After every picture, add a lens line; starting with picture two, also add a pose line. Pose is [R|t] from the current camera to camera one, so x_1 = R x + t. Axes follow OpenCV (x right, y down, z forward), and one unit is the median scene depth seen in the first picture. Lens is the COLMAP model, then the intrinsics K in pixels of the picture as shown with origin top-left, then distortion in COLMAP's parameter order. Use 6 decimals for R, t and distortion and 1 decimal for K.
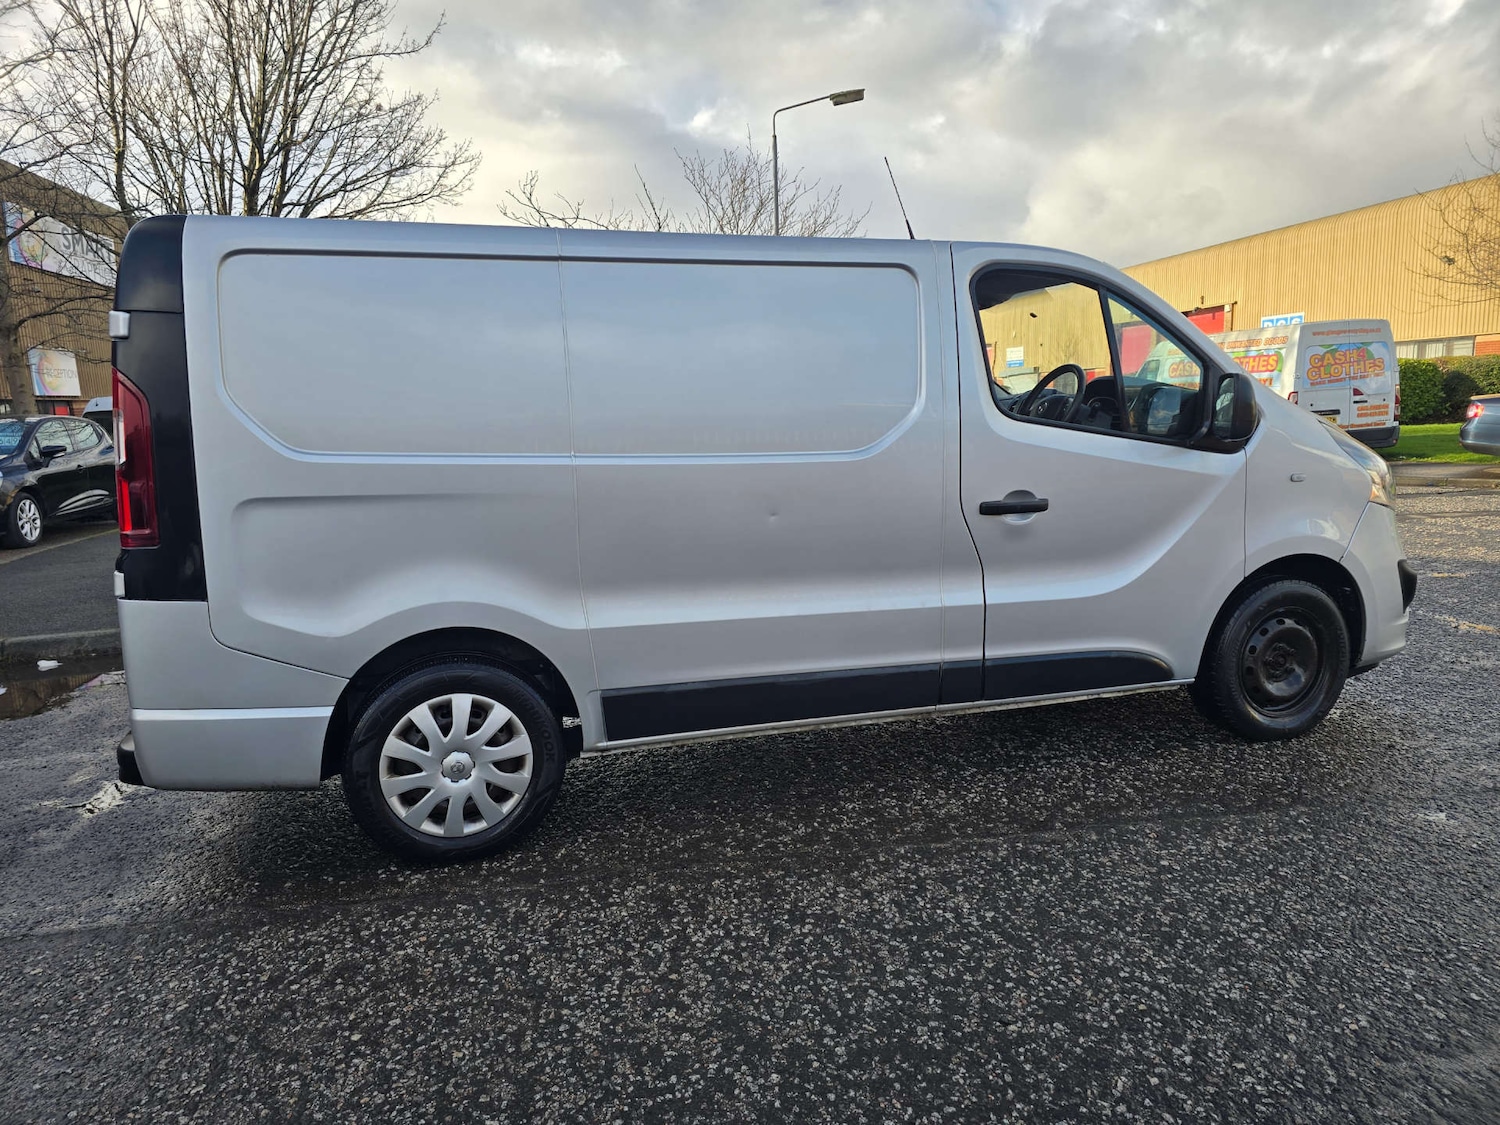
lens RADIAL K [[977.4, 0, 750.0], [0, 977.4, 562.5], [0, 0, 1]] dist [0.054240, -0.043937]
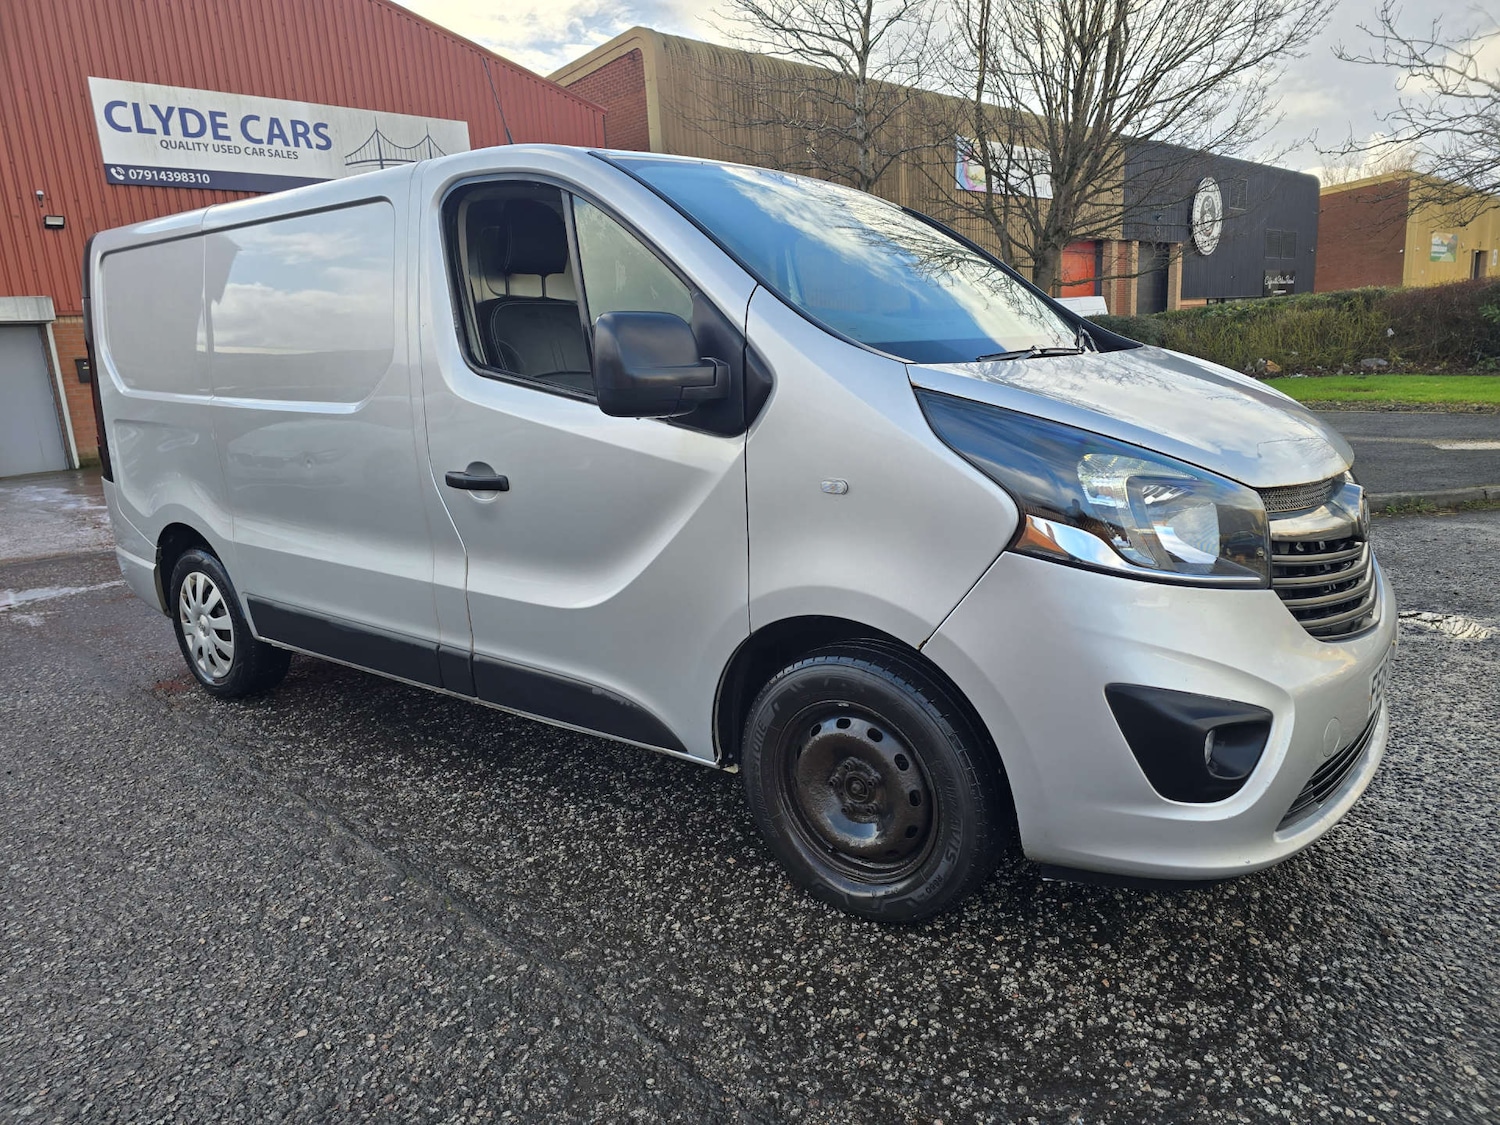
lens RADIAL K [[992.3, 0, 773.6], [0, 992.3, 565.0], [0, 0, 1]] dist [0.059395, -0.058051]
pose [[0.600718, 0.174661, -0.780148, 1.206413], [-0.091648, 0.984455, 0.149832, -0.151046], [0.794190, -0.018507, 0.607387, 0.755893]]
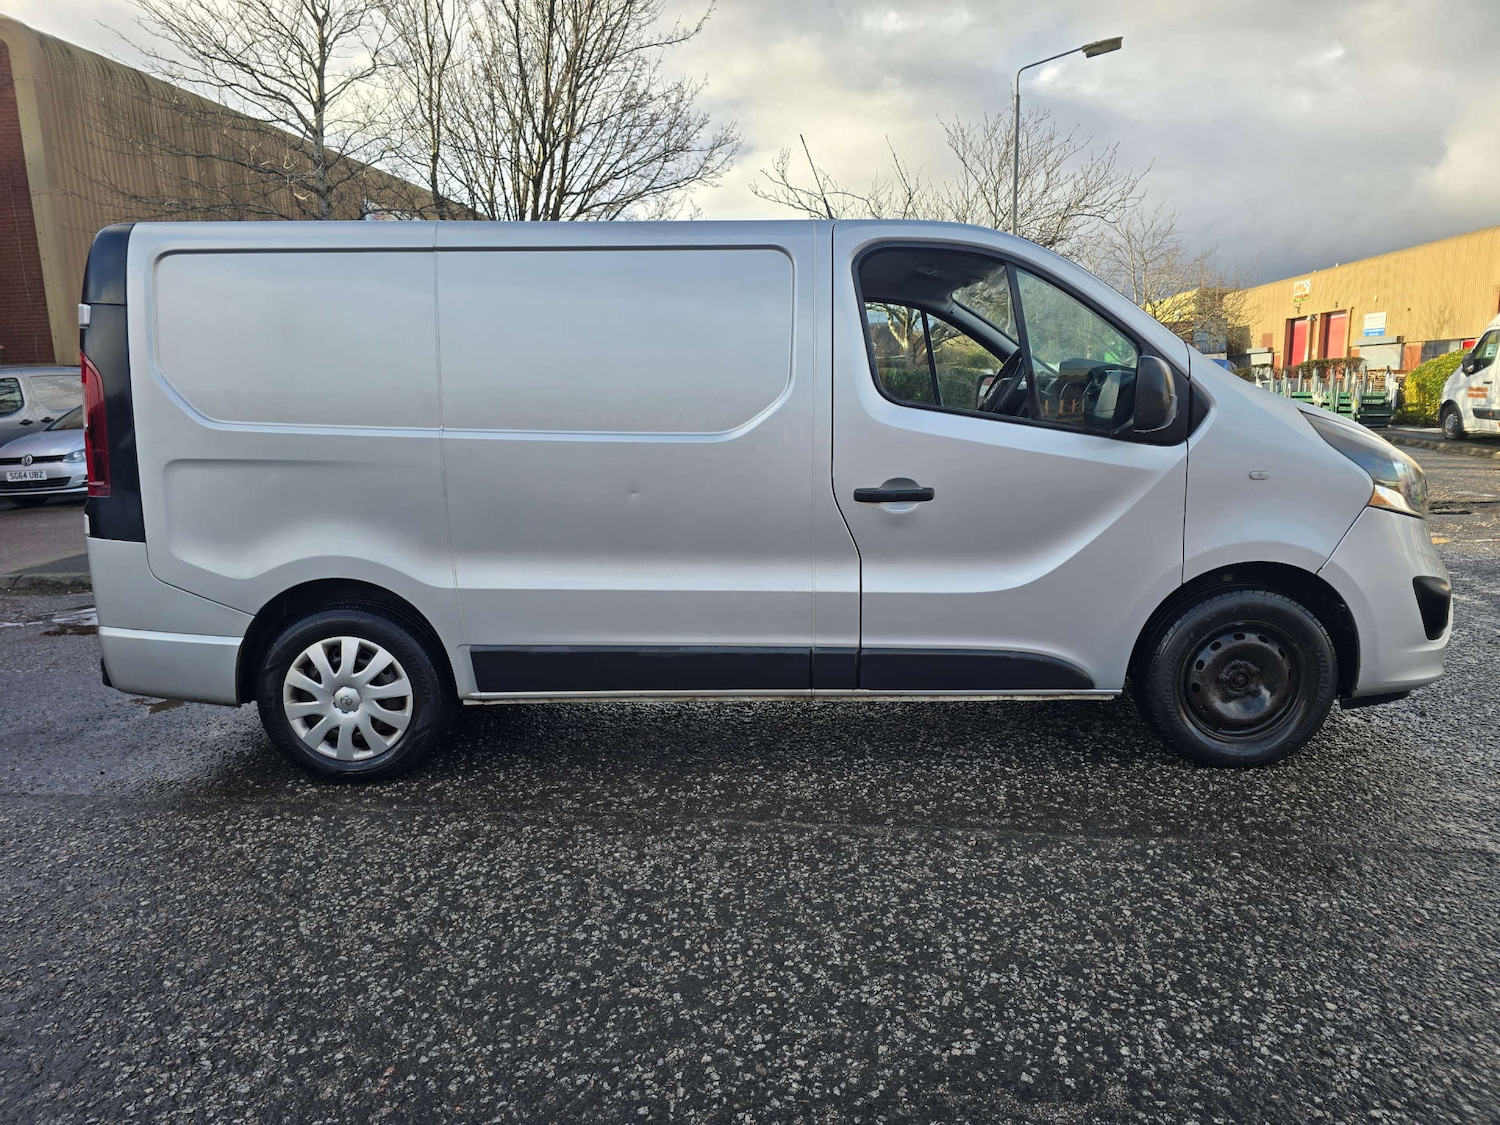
lens RADIAL K [[981.7, 0, 766.7], [0, 981.7, 566.3], [0, 0, 1]] dist [0.057893, -0.047203]
pose [[0.958333, 0.062058, -0.278830, 0.468812], [-0.053980, 0.997872, 0.036561, -0.016092], [0.280506, -0.019987, 0.959644, 0.029514]]
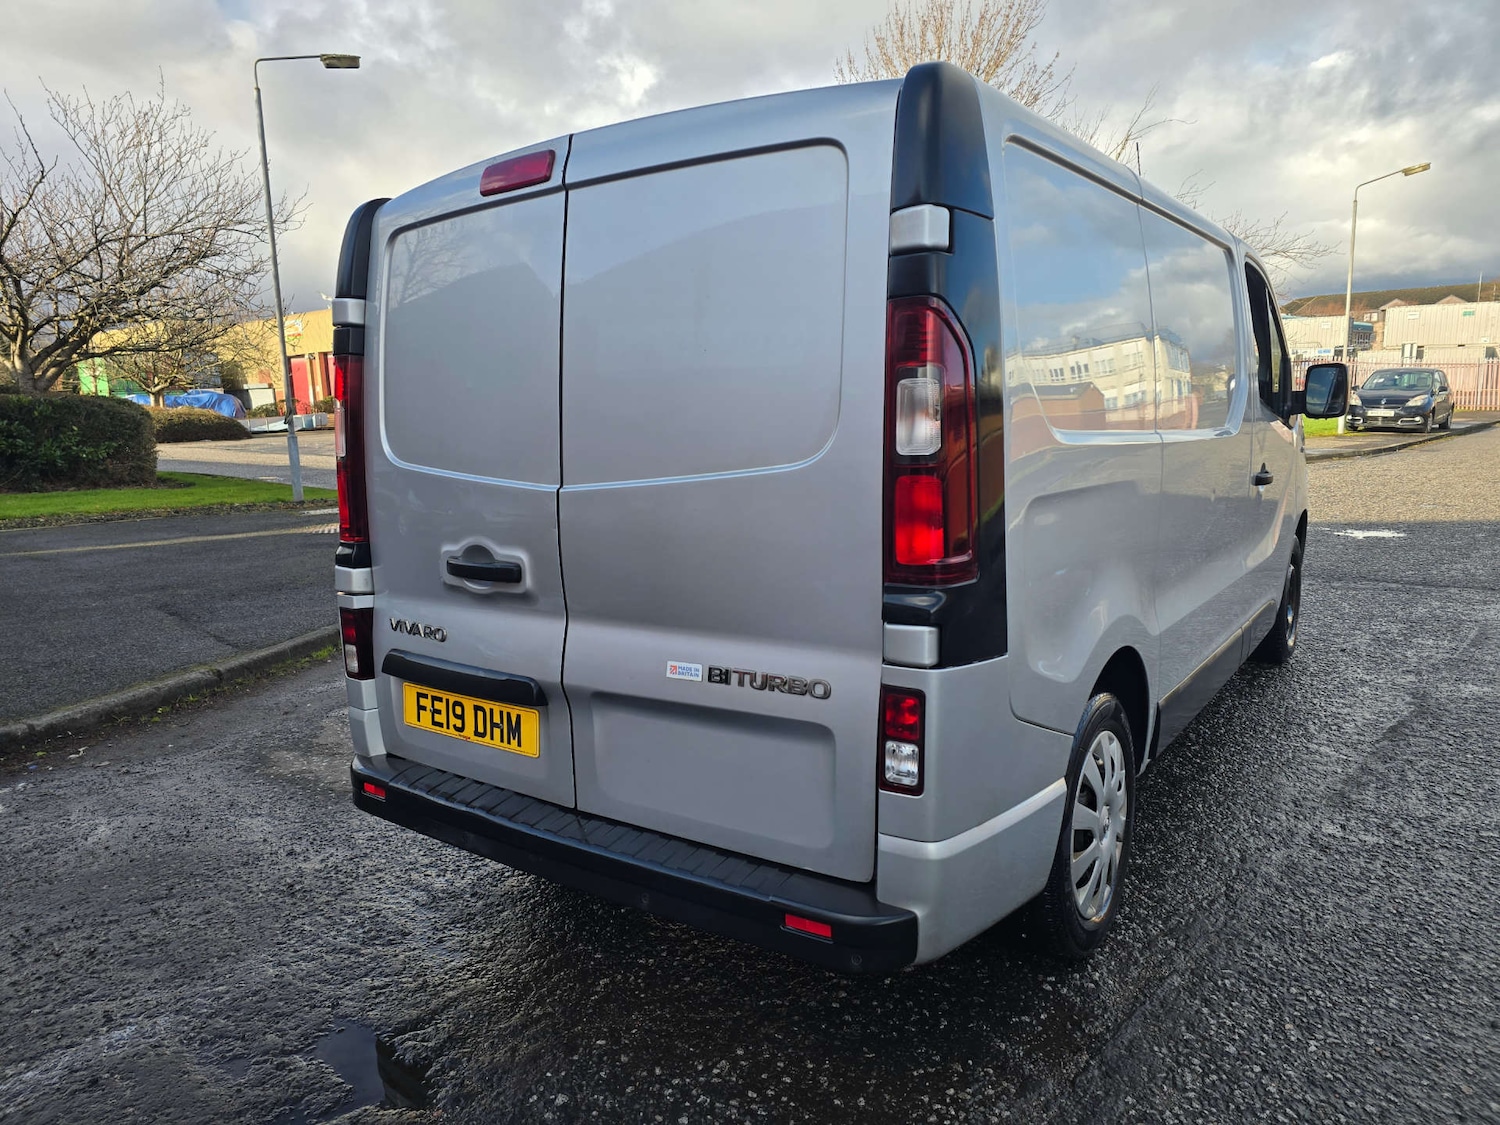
lens RADIAL K [[973.4, 0, 750.0], [0, 973.4, 562.5], [0, 0, 1]] dist [0.058161, -0.046241]
pose [[0.799666, -0.091679, 0.593405, -0.950059], [0.098436, 0.994921, 0.021059, -0.047368], [-0.592322, 0.041572, 0.804628, 0.501238]]
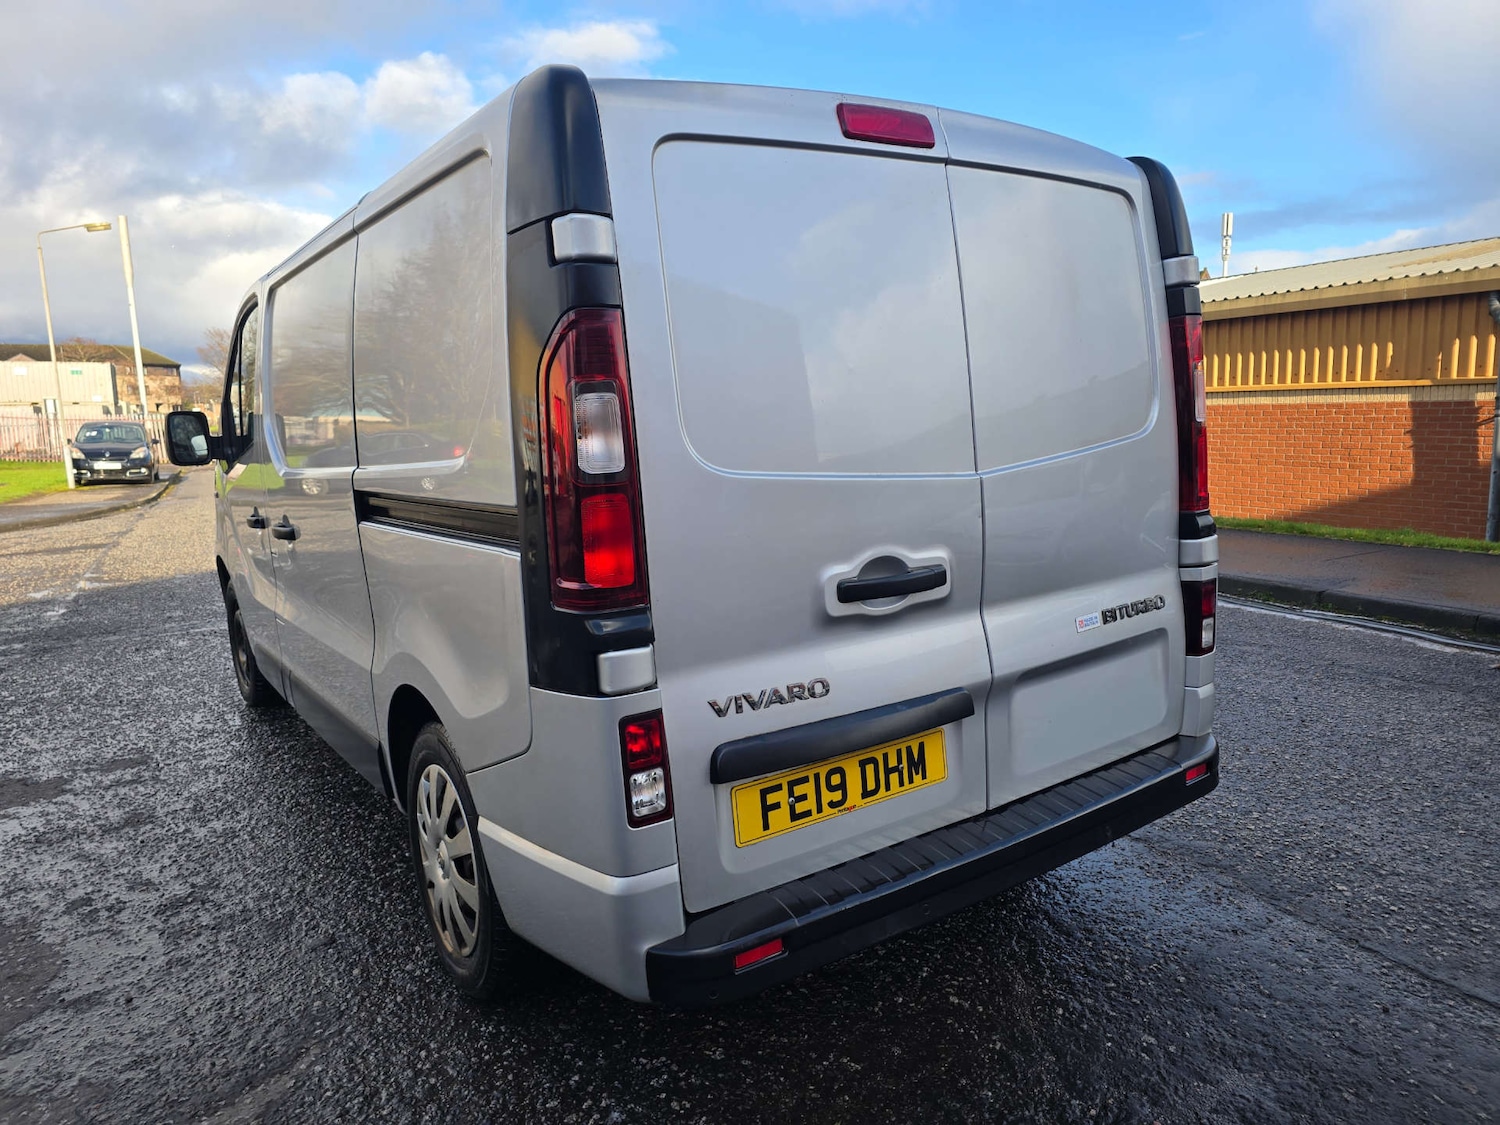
lens RADIAL K [[1002.5, 0, 752.7], [0, 1002.5, 543.6], [0, 0, 1]] dist [0.055226, -0.044099]
pose [[-0.289826, -0.103767, 0.951438, -1.245458], [0.176382, 0.971287, 0.159661, -0.186765], [-0.940686, 0.214090, -0.263201, 1.458714]]
